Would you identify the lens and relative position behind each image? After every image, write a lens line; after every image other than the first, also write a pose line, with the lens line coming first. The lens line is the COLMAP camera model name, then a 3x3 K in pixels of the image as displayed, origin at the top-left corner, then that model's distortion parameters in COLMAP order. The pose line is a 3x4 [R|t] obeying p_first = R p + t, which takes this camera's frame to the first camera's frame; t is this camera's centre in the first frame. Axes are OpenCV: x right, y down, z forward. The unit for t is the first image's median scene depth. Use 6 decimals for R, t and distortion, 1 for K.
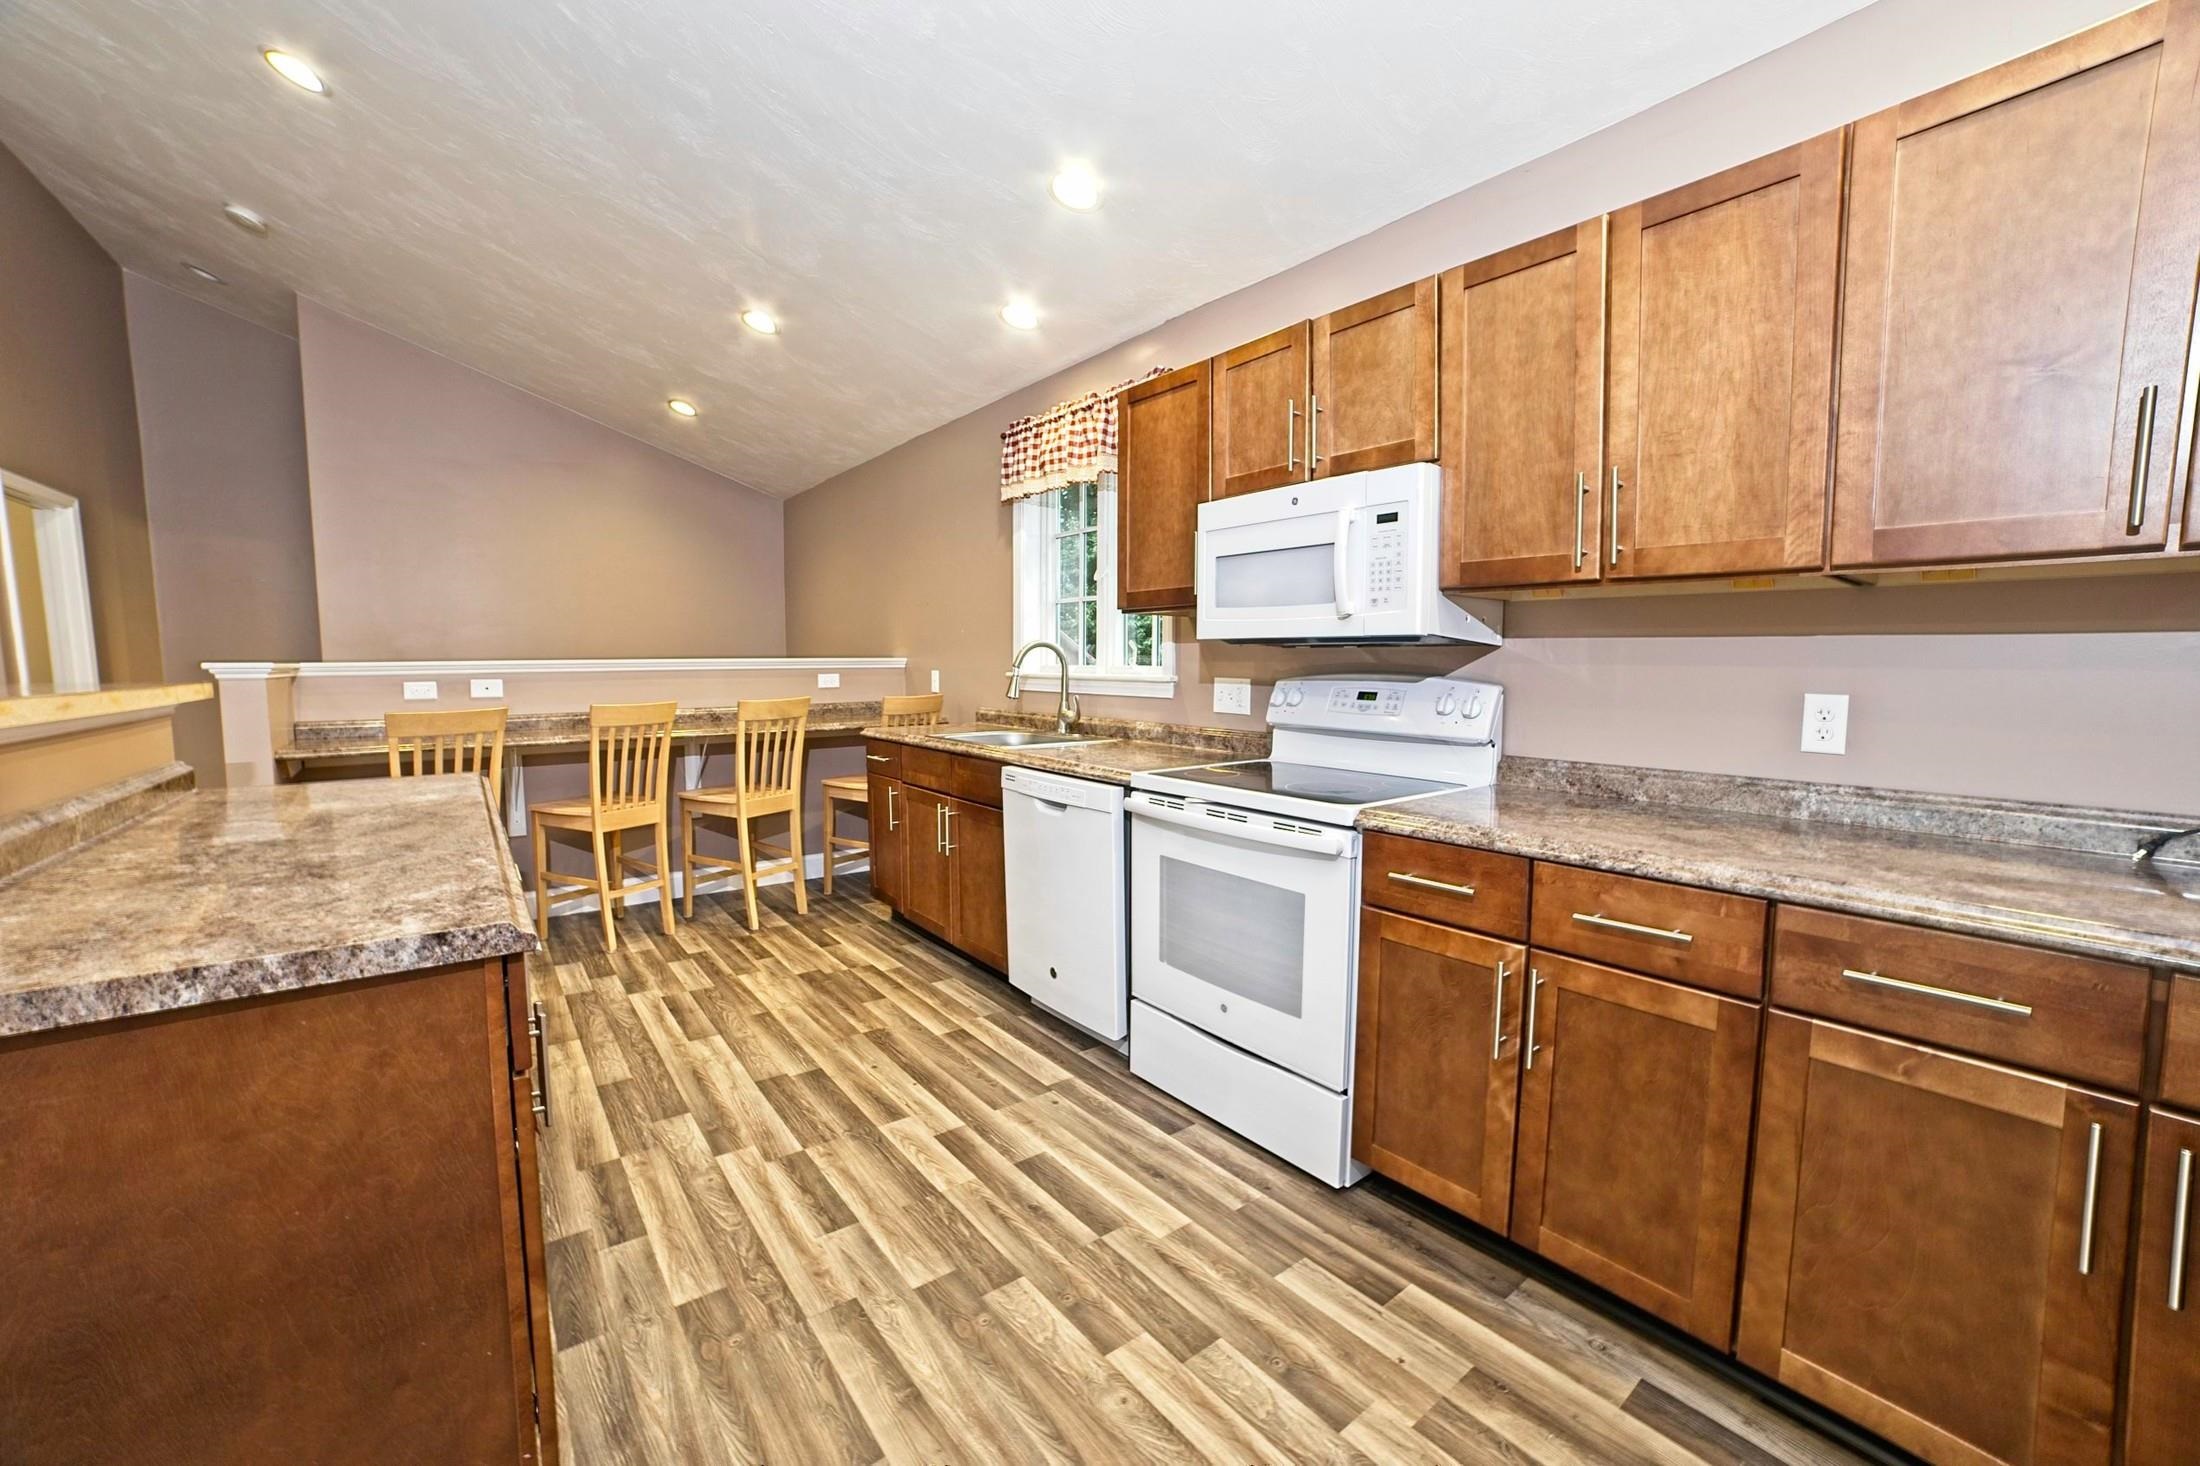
lens RADIAL K [[871.0, 0, 1099.6], [0, 871.0, 726.7], [0, 0, 1]] dist [-0.106602, 0.036998]
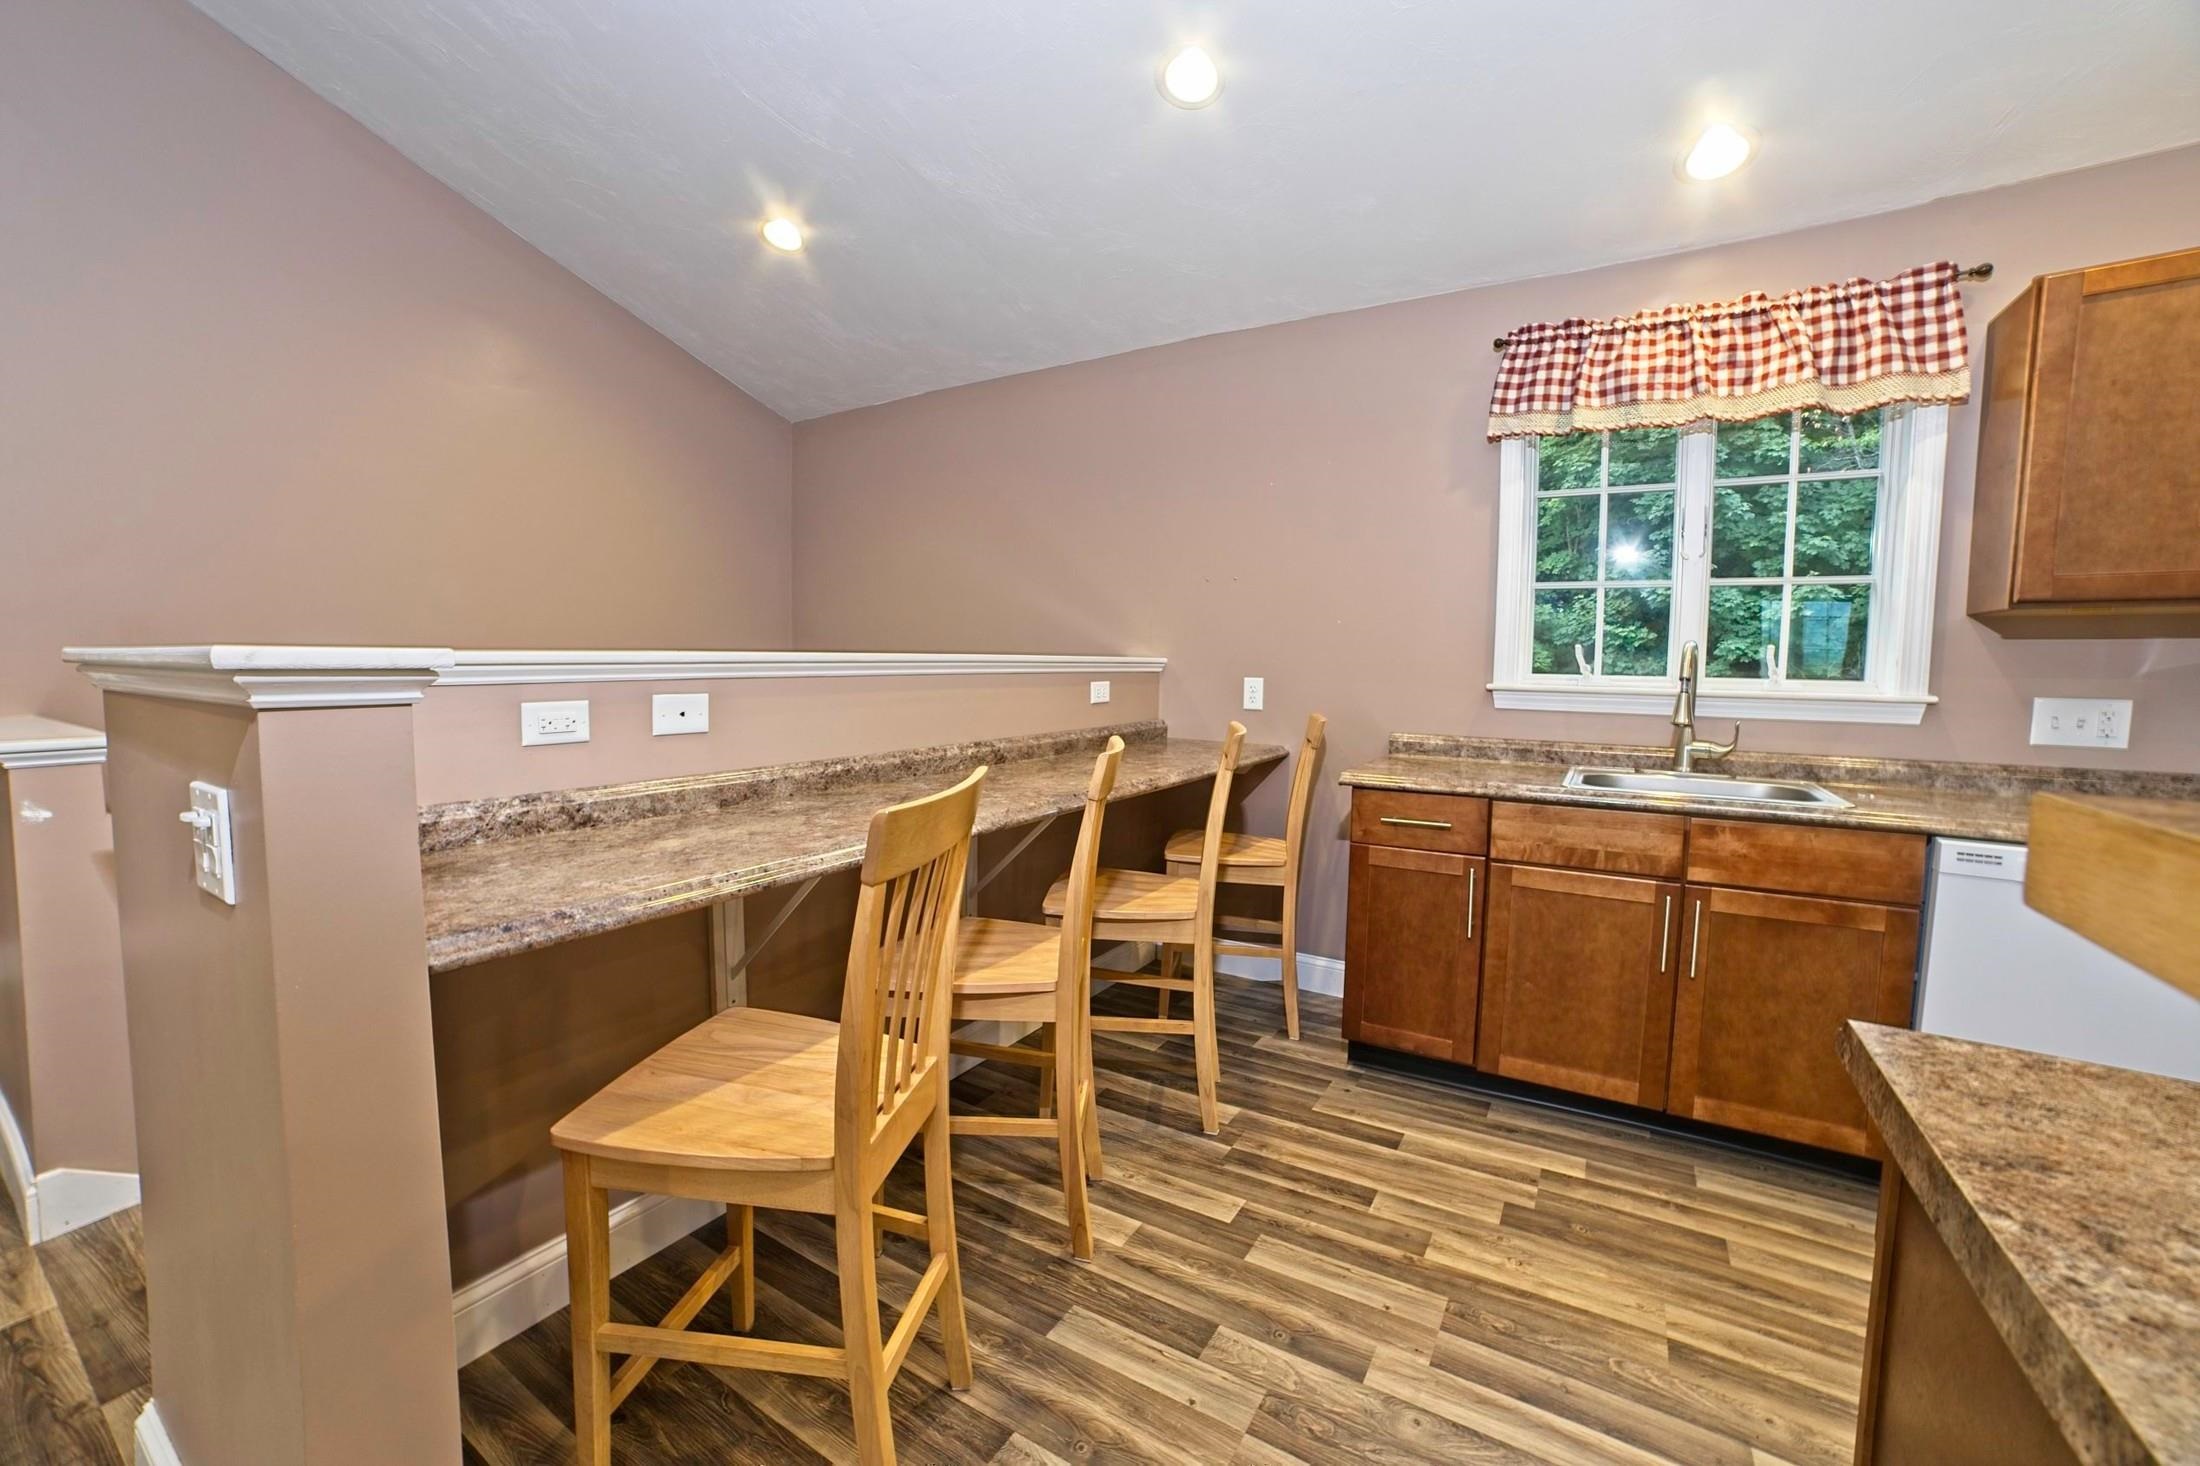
lens RADIAL K [[906.2, 0, 1097.7], [0, 906.2, 684.0], [0, 0, 1]] dist [-0.042203, 0.017142]
pose [[0.929975, -0.000850, 0.367621, -0.745972], [0.015959, 0.999148, -0.038063, -0.041692], [-0.367275, 0.041265, 0.929197, 0.494570]]
